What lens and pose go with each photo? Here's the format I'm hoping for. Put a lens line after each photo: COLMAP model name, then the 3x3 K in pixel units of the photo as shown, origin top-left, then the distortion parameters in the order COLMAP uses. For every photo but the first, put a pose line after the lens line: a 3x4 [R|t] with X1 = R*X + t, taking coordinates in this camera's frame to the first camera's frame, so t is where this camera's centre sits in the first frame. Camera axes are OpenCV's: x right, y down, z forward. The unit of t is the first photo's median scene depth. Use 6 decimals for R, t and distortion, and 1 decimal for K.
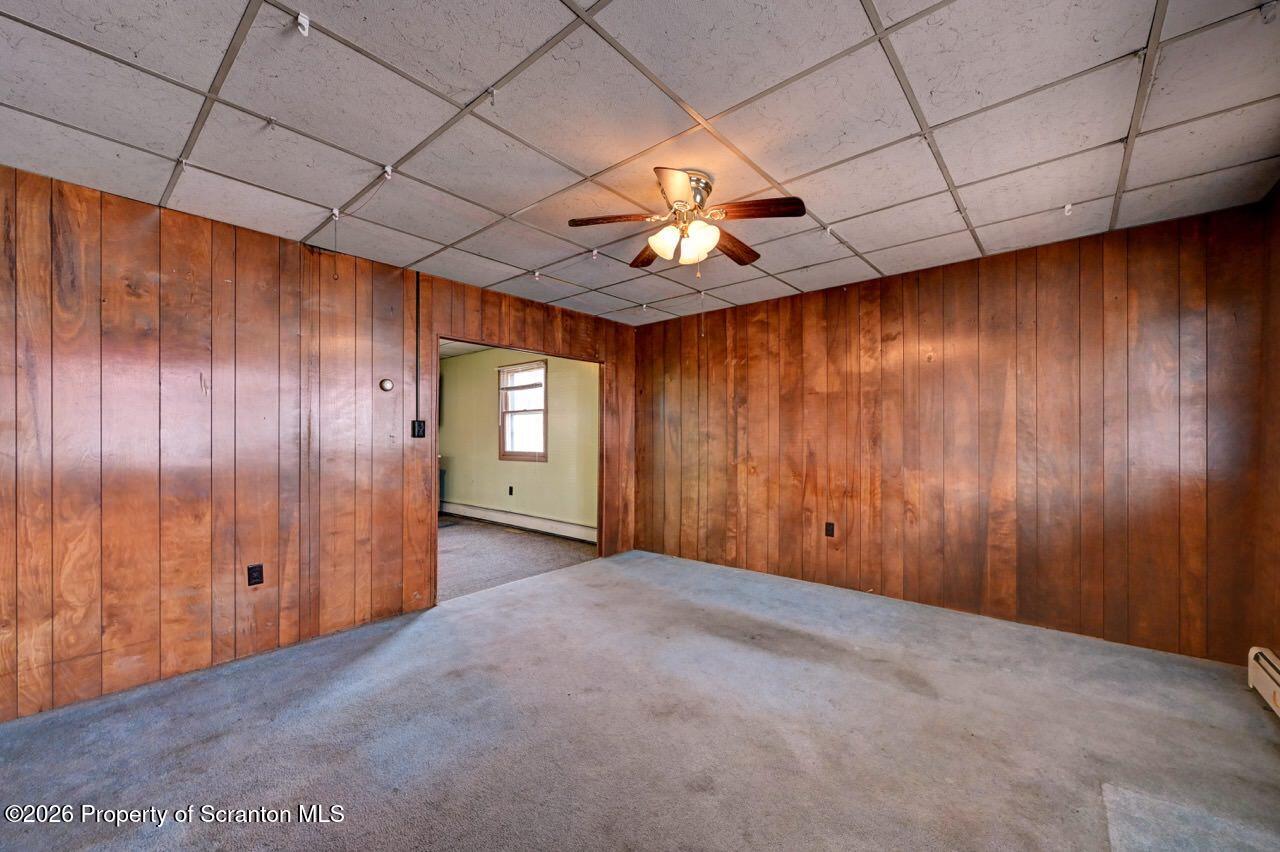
lens RADIAL K [[499.3, 0, 643.4], [0, 499.3, 443.9], [0, 0, 1]] dist [-0.000114, -0.000083]
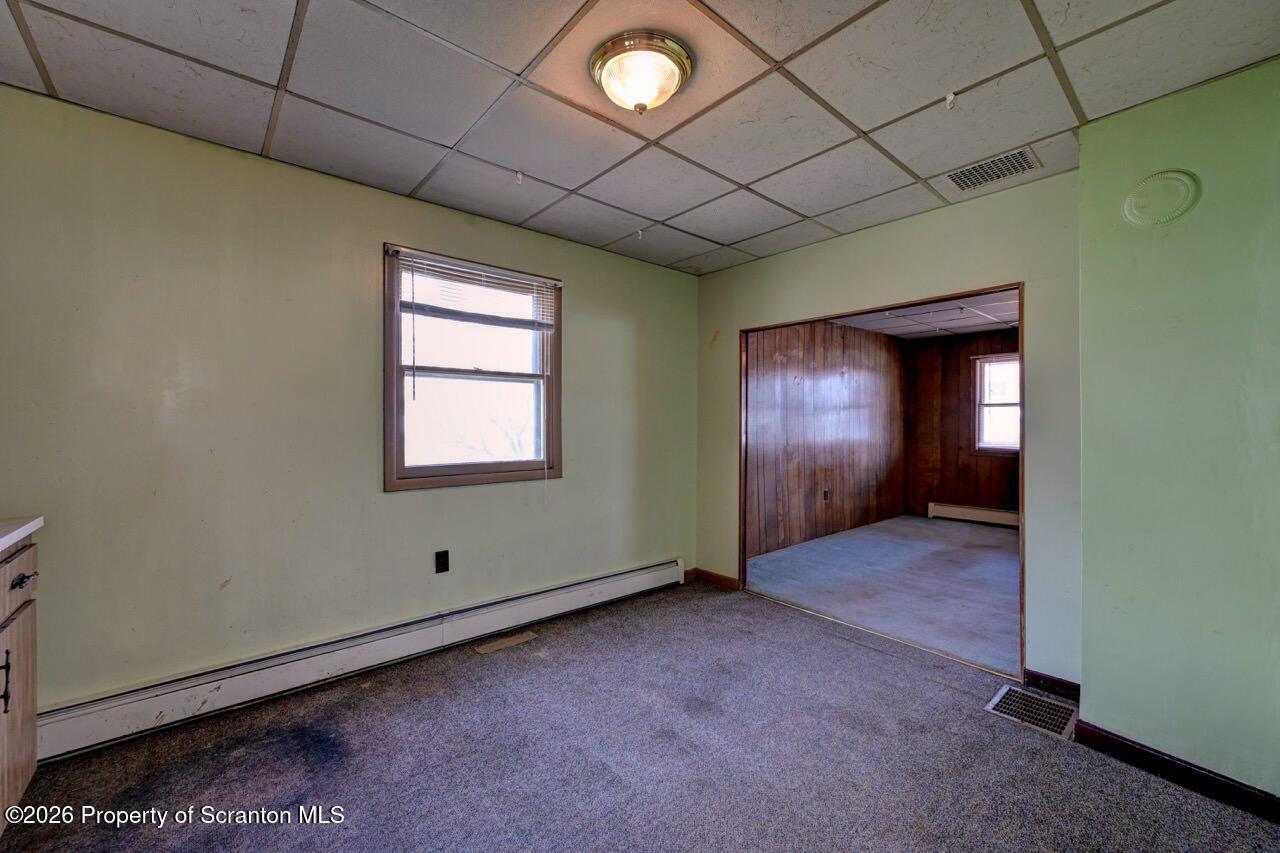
lens RADIAL K [[507.8, 0, 643.0], [0, 507.8, 425.4], [0, 0, 1]] dist [-0.002071, -0.000179]
pose [[0.151107, -0.002972, 0.988513, -1.134595], [0.010817, 0.999941, 0.001352, -0.029393], [-0.988458, 0.010489, 0.151130, 1.345087]]
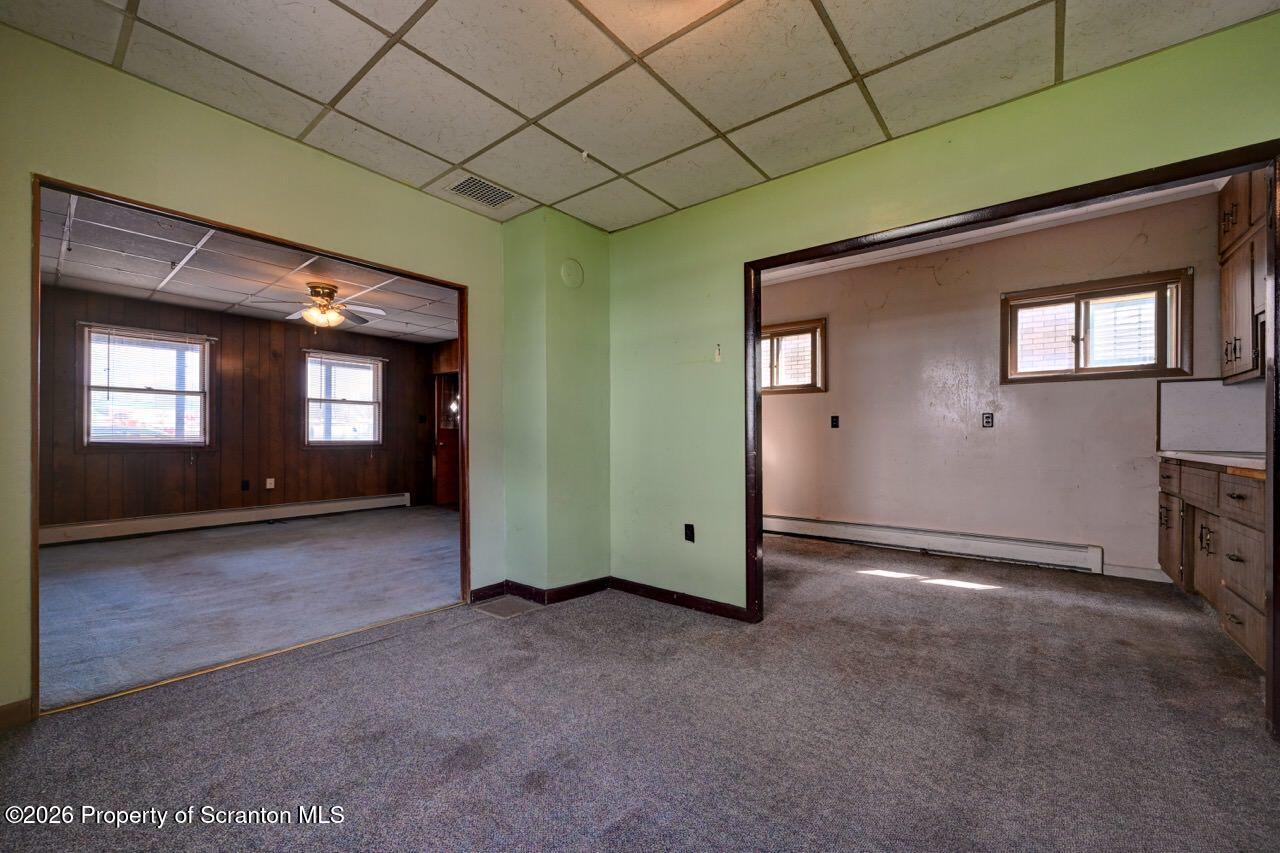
lens RADIAL K [[502.1, 0, 641.7], [0, 502.1, 431.4], [0, 0, 1]] dist [-0.001195, -0.000291]
pose [[-0.999804, -0.000185, -0.019800, -0.678142], [-0.000150, 0.999998, -0.001757, 0.031047], [0.019800, -0.001754, -0.999802, 1.788604]]
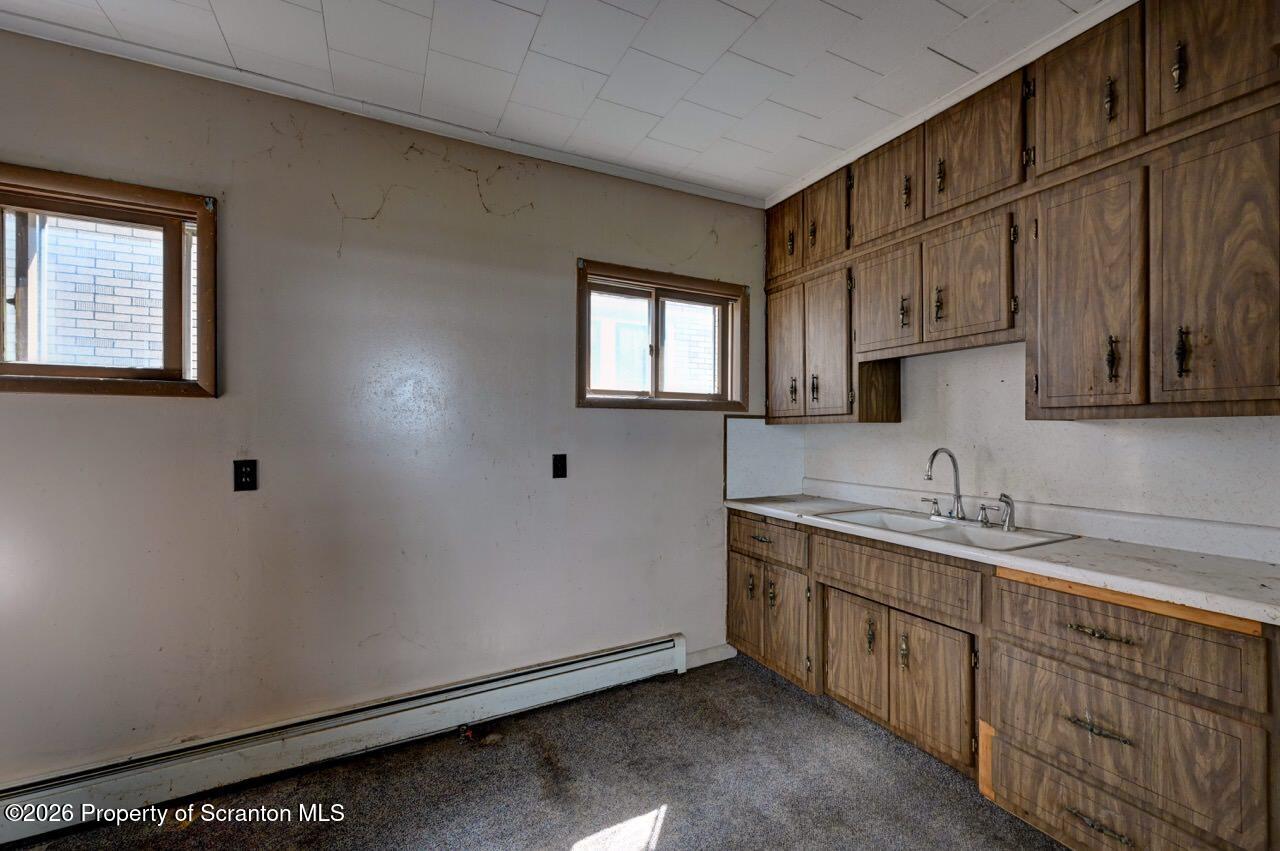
lens RADIAL K [[502.1, 0, 641.7], [0, 502.1, 430.4], [0, 0, 1]] dist [-0.001195, -0.000291]
pose [[-0.397259, 0.004156, -0.917697, -0.893238], [-0.005033, 0.999965, 0.006707, -0.044301], [0.917693, 0.007283, -0.397224, 1.083348]]
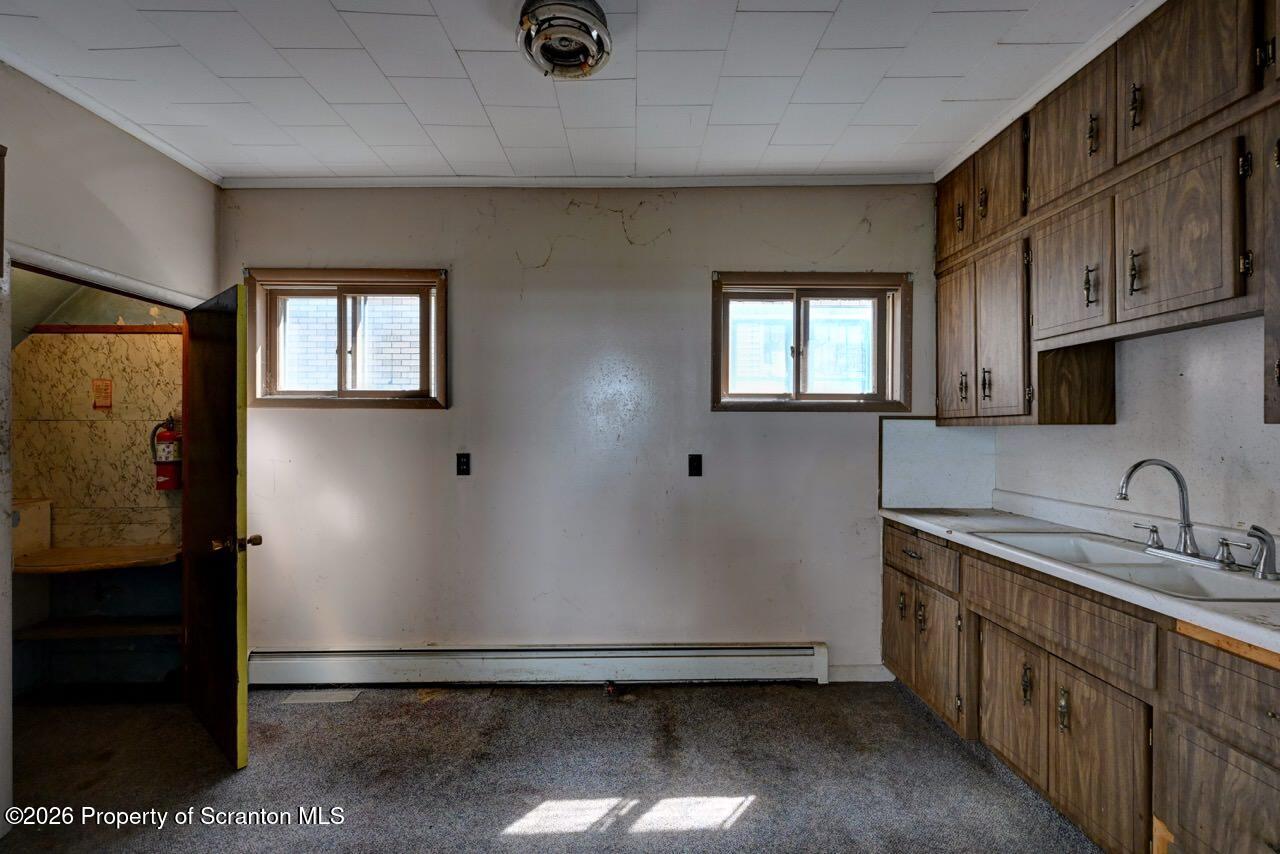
lens RADIAL K [[500.9, 0, 641.0], [0, 500.9, 427.6], [0, 0, 1]] dist [-0.000824, 0.000210]
pose [[-0.765121, 0.001755, -0.643884, -0.934778], [-0.003609, 0.999969, 0.007013, -0.050866], [0.643876, 0.007690, -0.765091, 1.215246]]
